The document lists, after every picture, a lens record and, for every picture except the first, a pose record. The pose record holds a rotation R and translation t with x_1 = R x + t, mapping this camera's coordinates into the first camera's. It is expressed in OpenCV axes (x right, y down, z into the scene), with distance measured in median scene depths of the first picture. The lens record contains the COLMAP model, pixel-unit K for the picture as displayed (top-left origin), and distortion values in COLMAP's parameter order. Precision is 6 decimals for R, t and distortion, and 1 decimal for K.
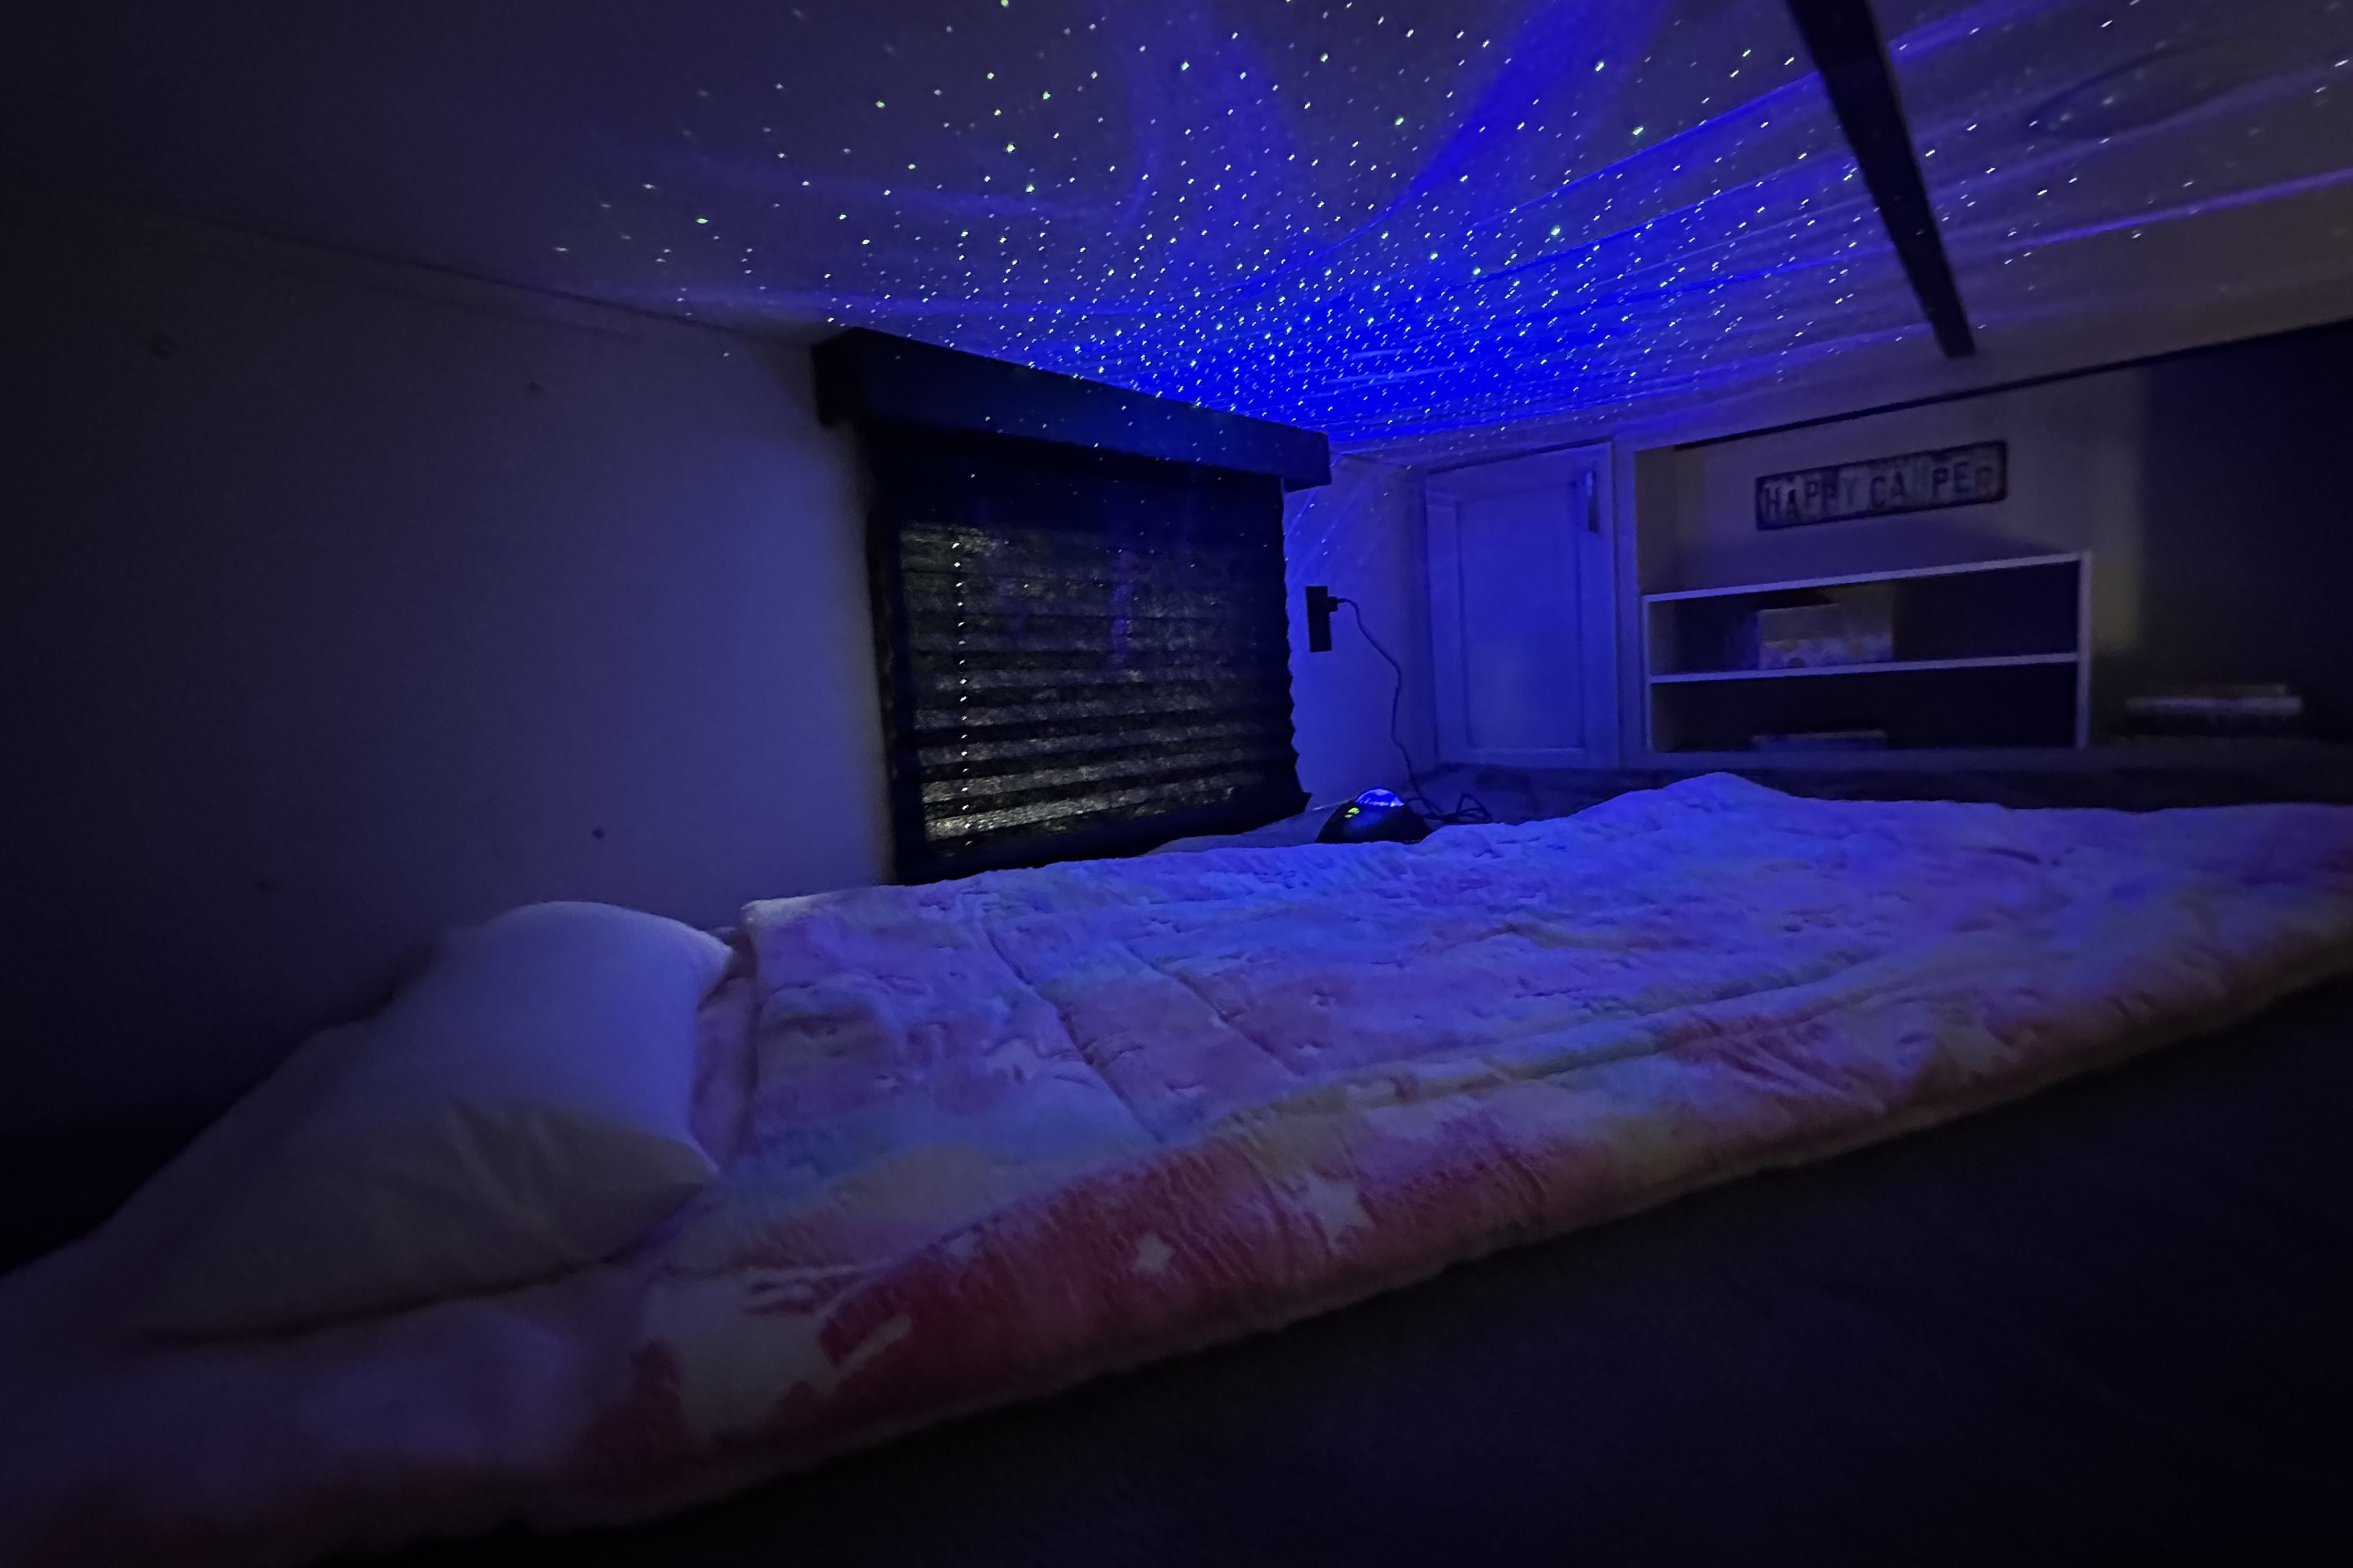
lens RADIAL K [[1030.7, 0, 1176.5], [0, 1030.7, 784.0], [0, 0, 1]] dist [-0.002740, -0.000342]
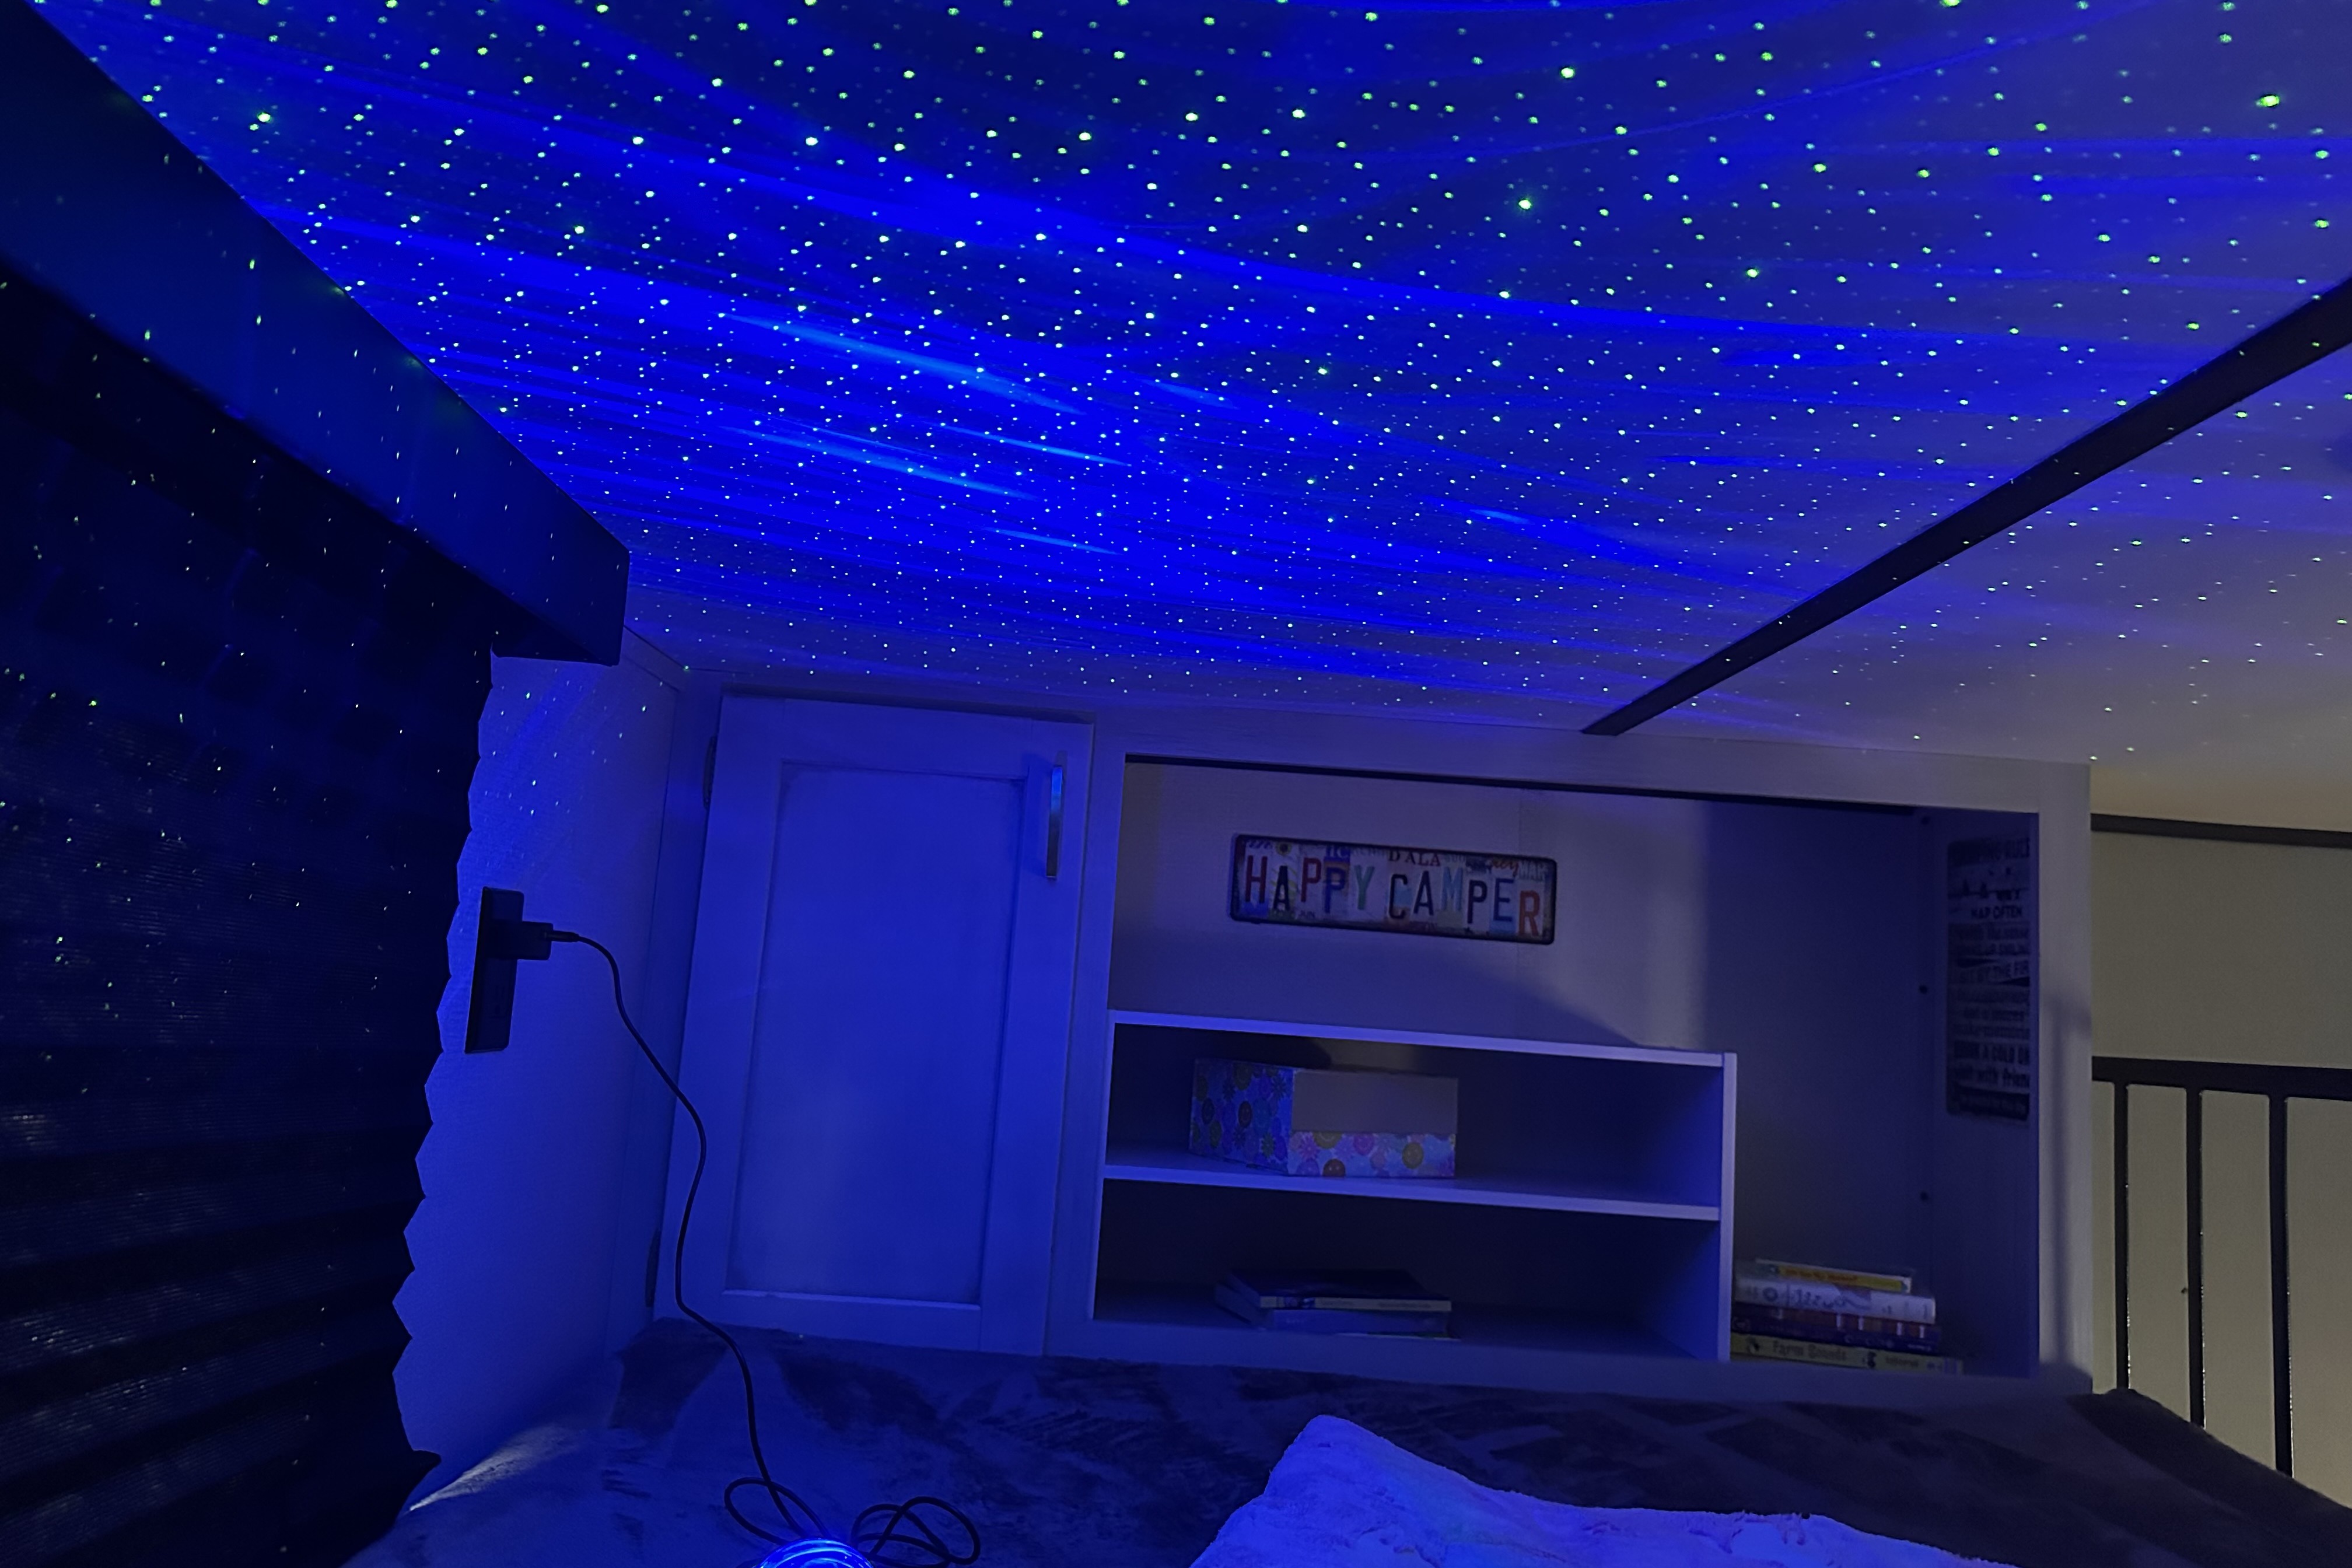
lens RADIAL K [[1635.8, 0, 1141.7], [0, 1635.8, 780.6], [0, 0, 1]] dist [0.045682, -0.056722]
pose [[0.747262, 0.215892, 0.628483, -0.096681], [-0.053209, 0.962158, -0.267248, -0.075063], [-0.662396, 0.166263, 0.730471, 0.361778]]
